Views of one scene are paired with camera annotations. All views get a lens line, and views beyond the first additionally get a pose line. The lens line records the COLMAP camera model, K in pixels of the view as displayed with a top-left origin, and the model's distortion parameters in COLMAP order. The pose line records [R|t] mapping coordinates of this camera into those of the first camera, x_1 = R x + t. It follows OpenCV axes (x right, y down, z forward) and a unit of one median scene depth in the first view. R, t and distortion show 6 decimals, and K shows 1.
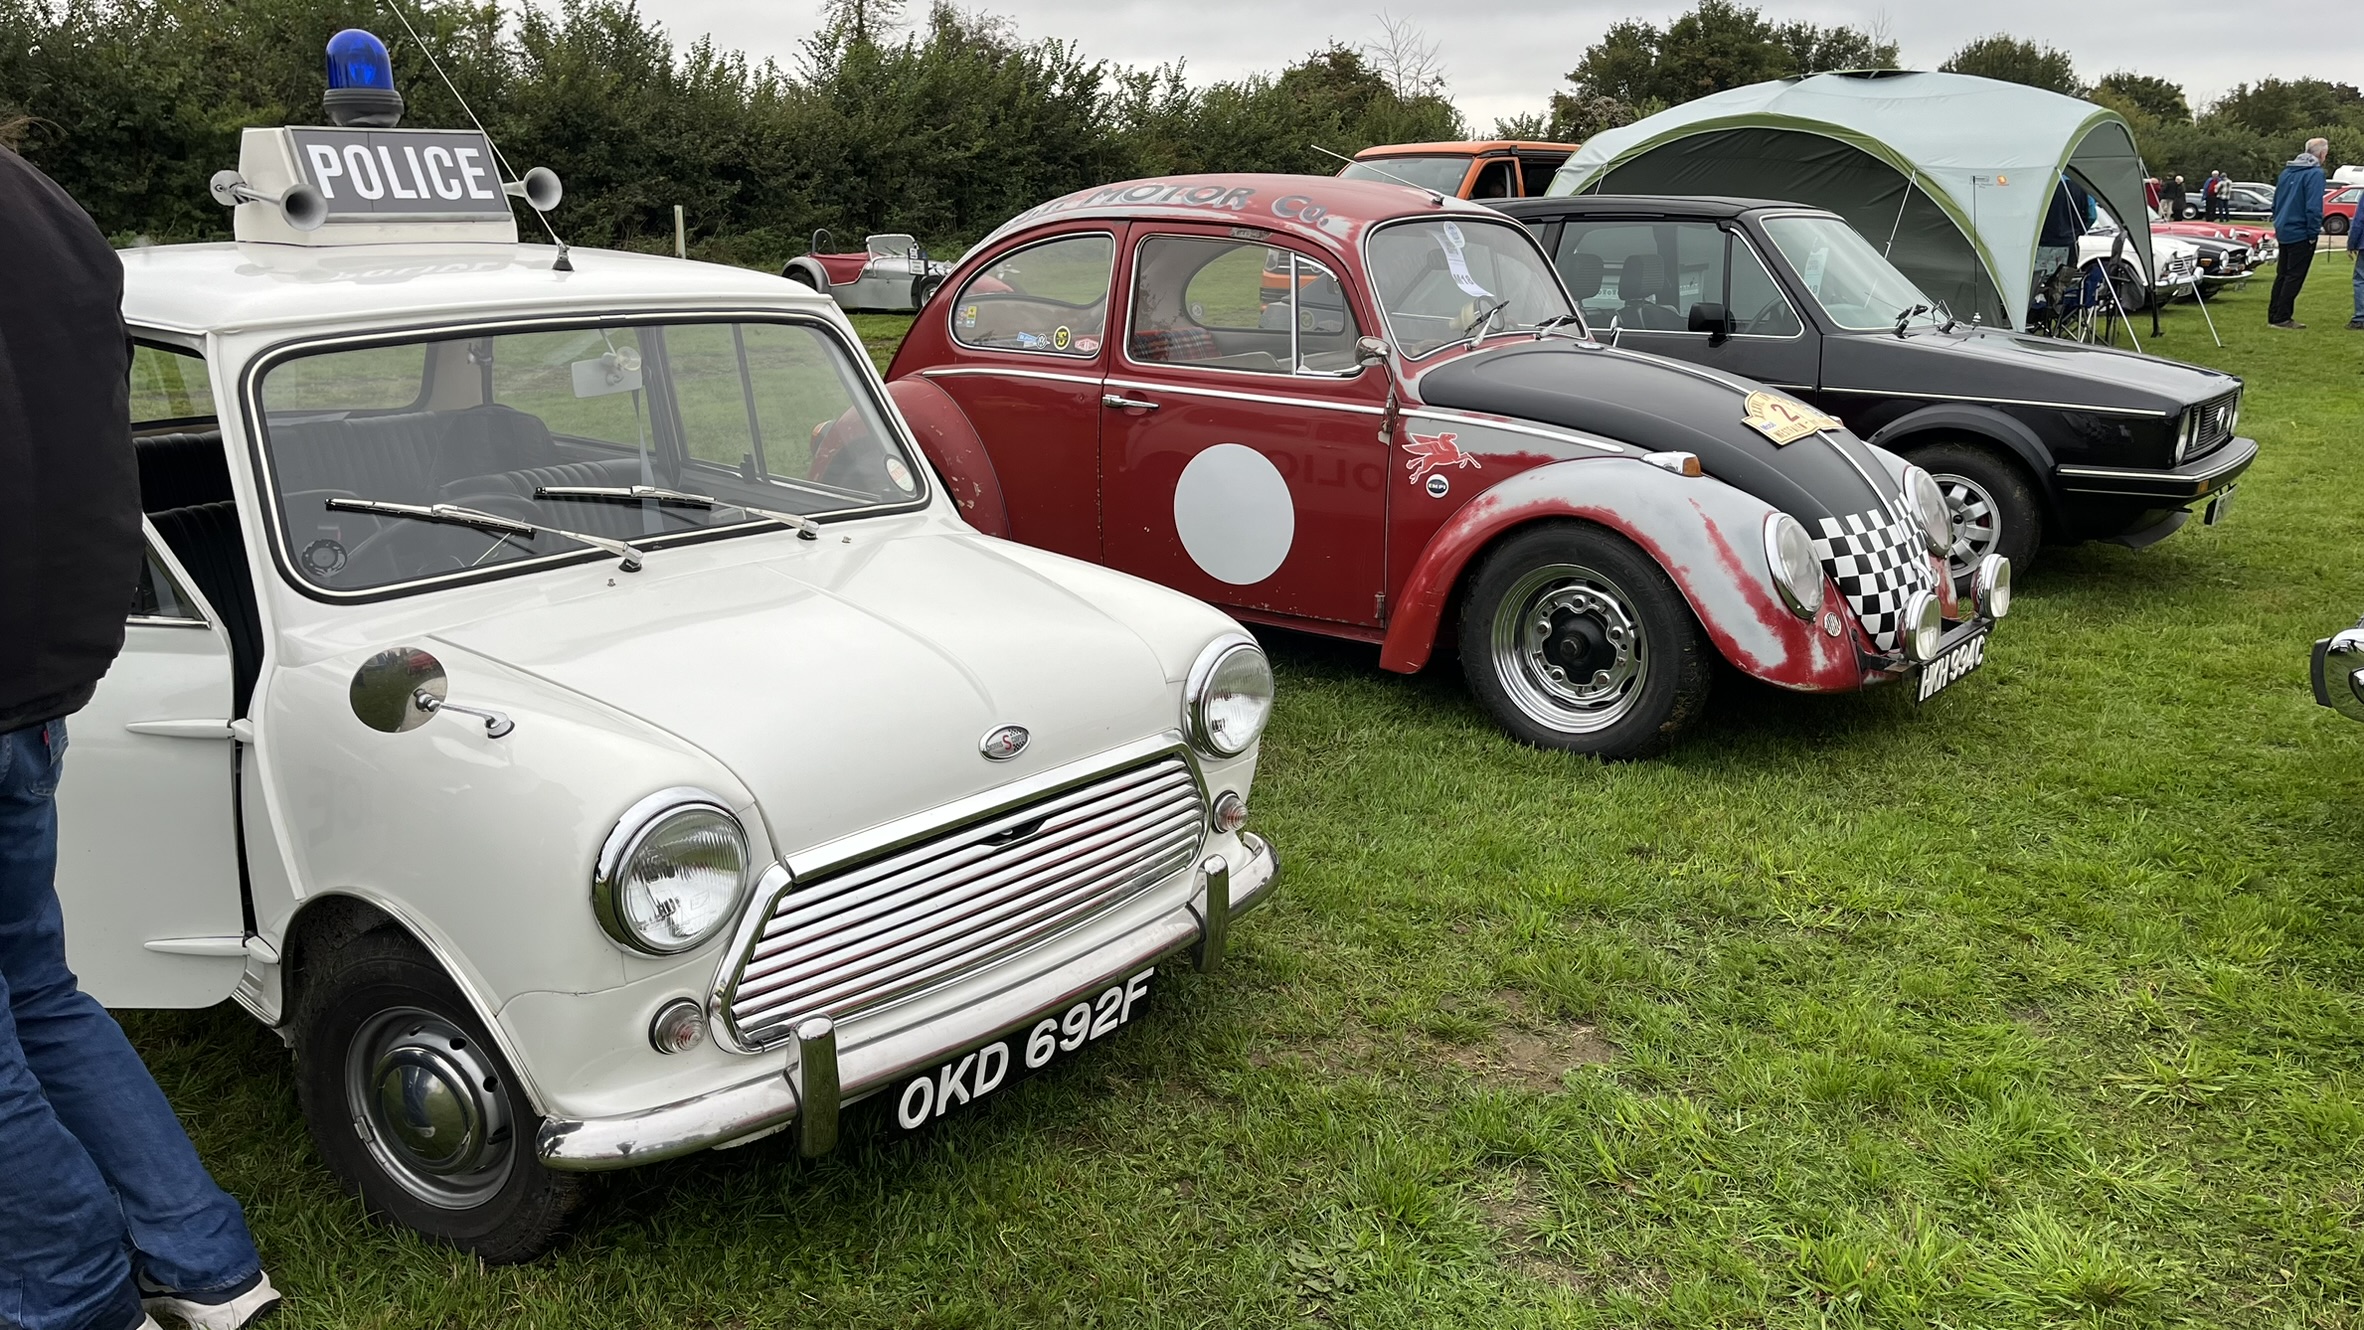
lens RADIAL K [[1807.3, 0, 1178.3], [0, 1807.3, 658.5], [0, 0, 1]] dist [0.046240, -0.061711]
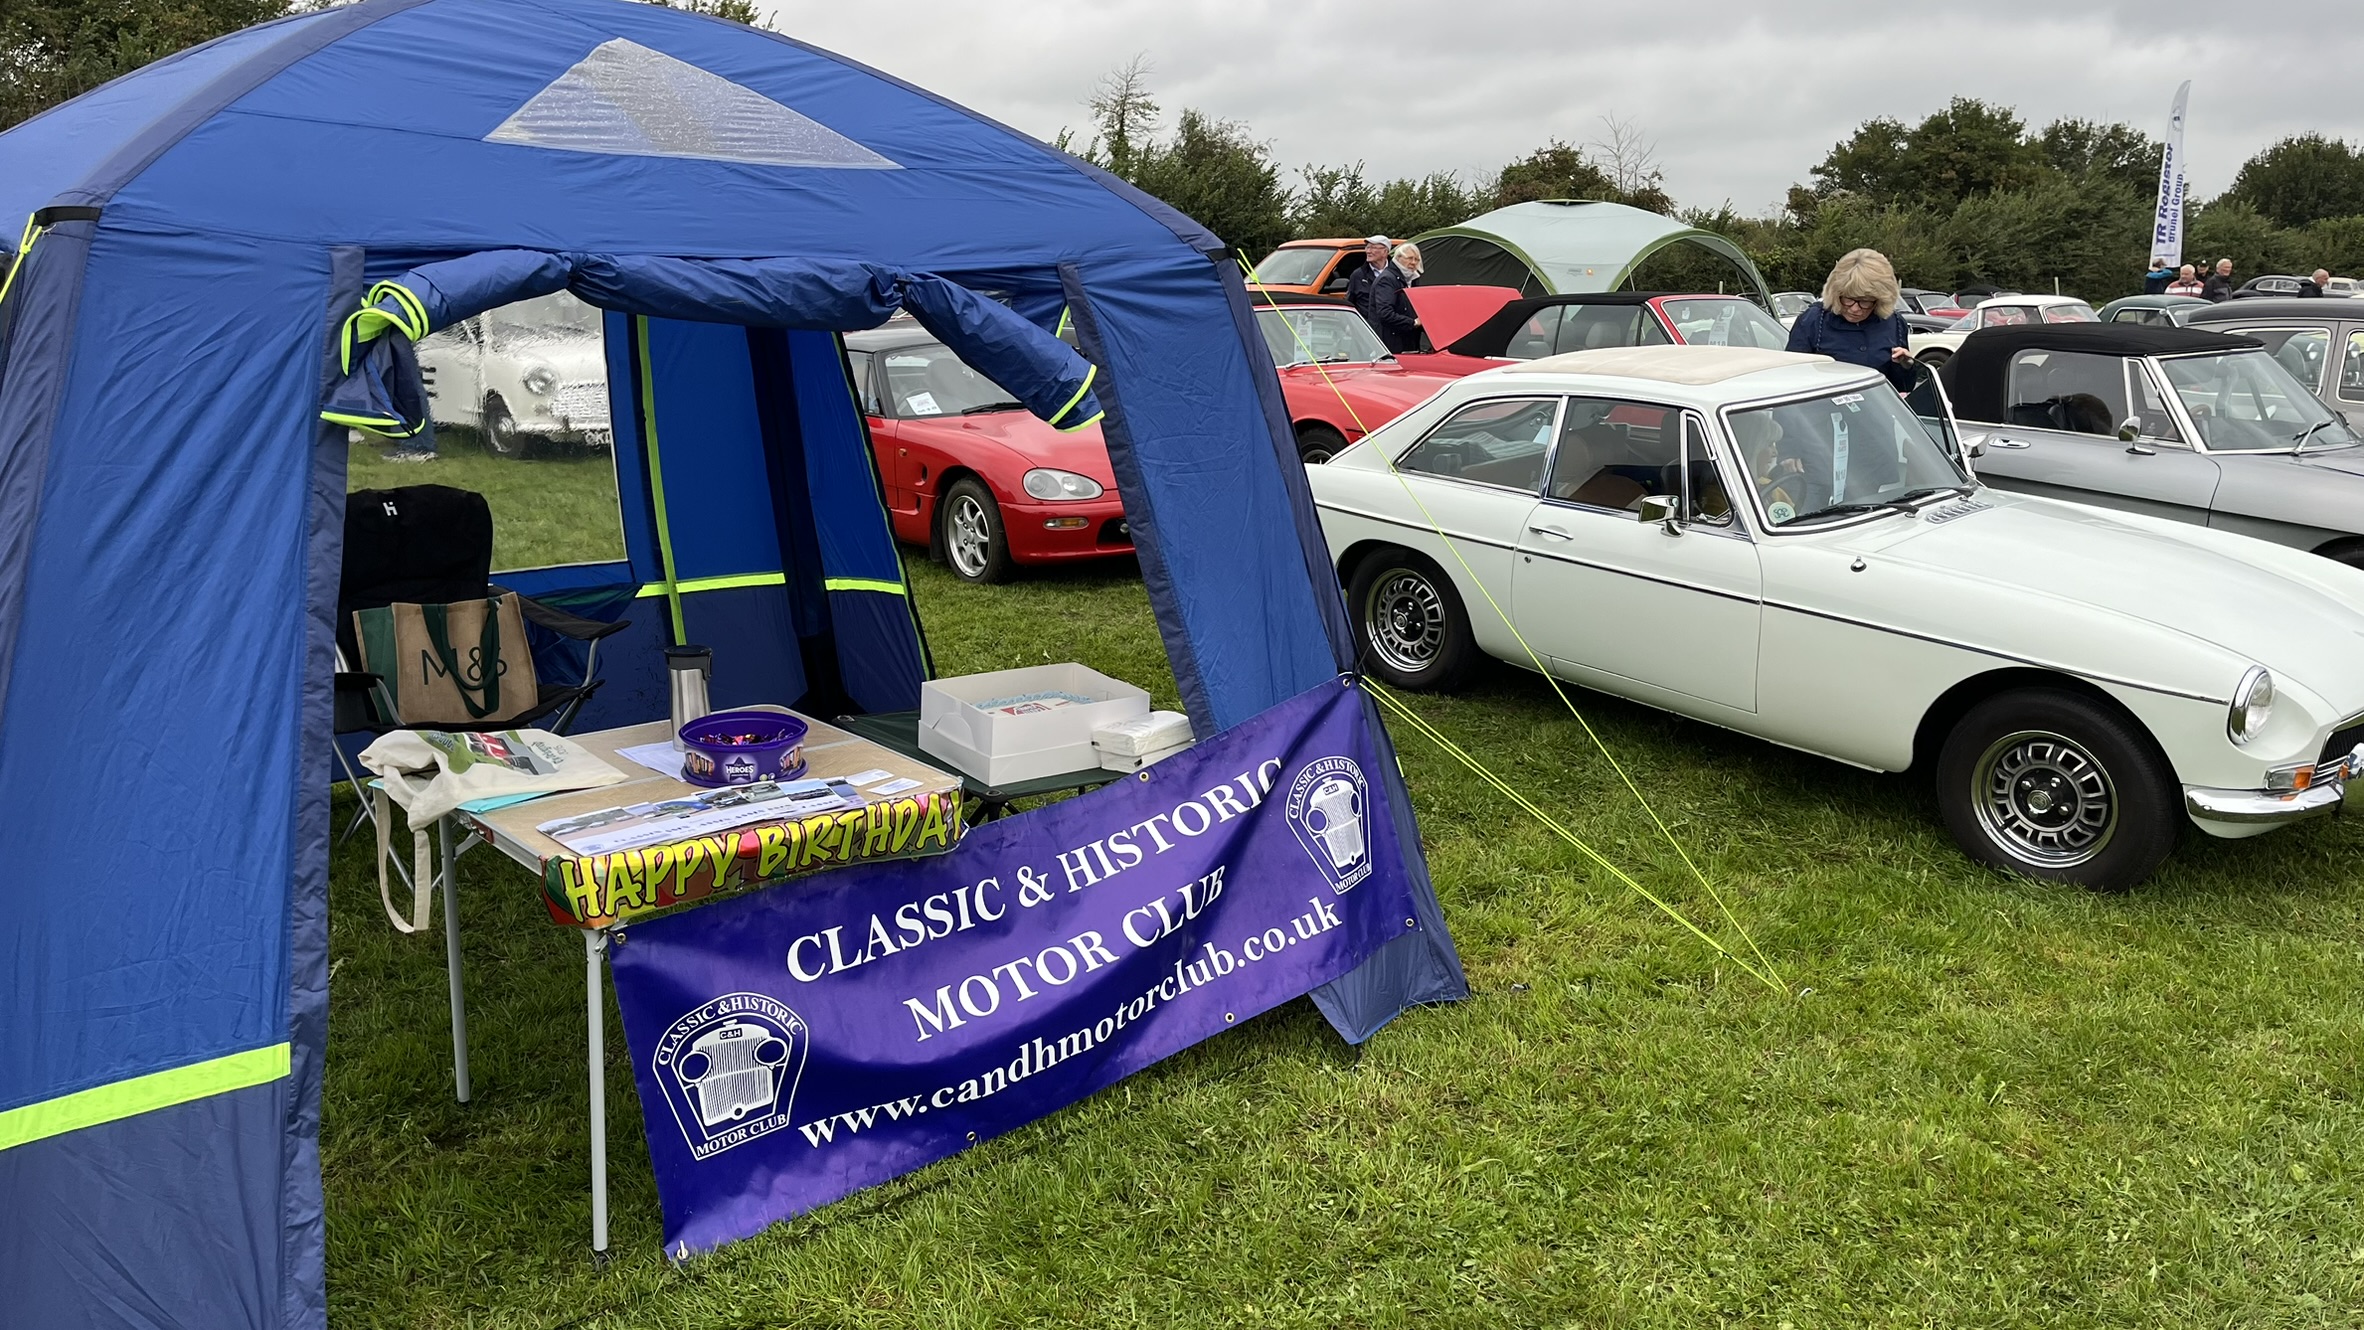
lens RADIAL K [[1807.3, 0, 1176.8], [0, 1807.3, 700.4], [0, 0, 1]] dist [0.046240, -0.061711]
pose [[0.977516, 0.068944, -0.199272, 1.166847], [-0.072312, 0.997335, -0.009662, 0.417374], [0.198075, 0.023854, 0.979896, -1.684406]]
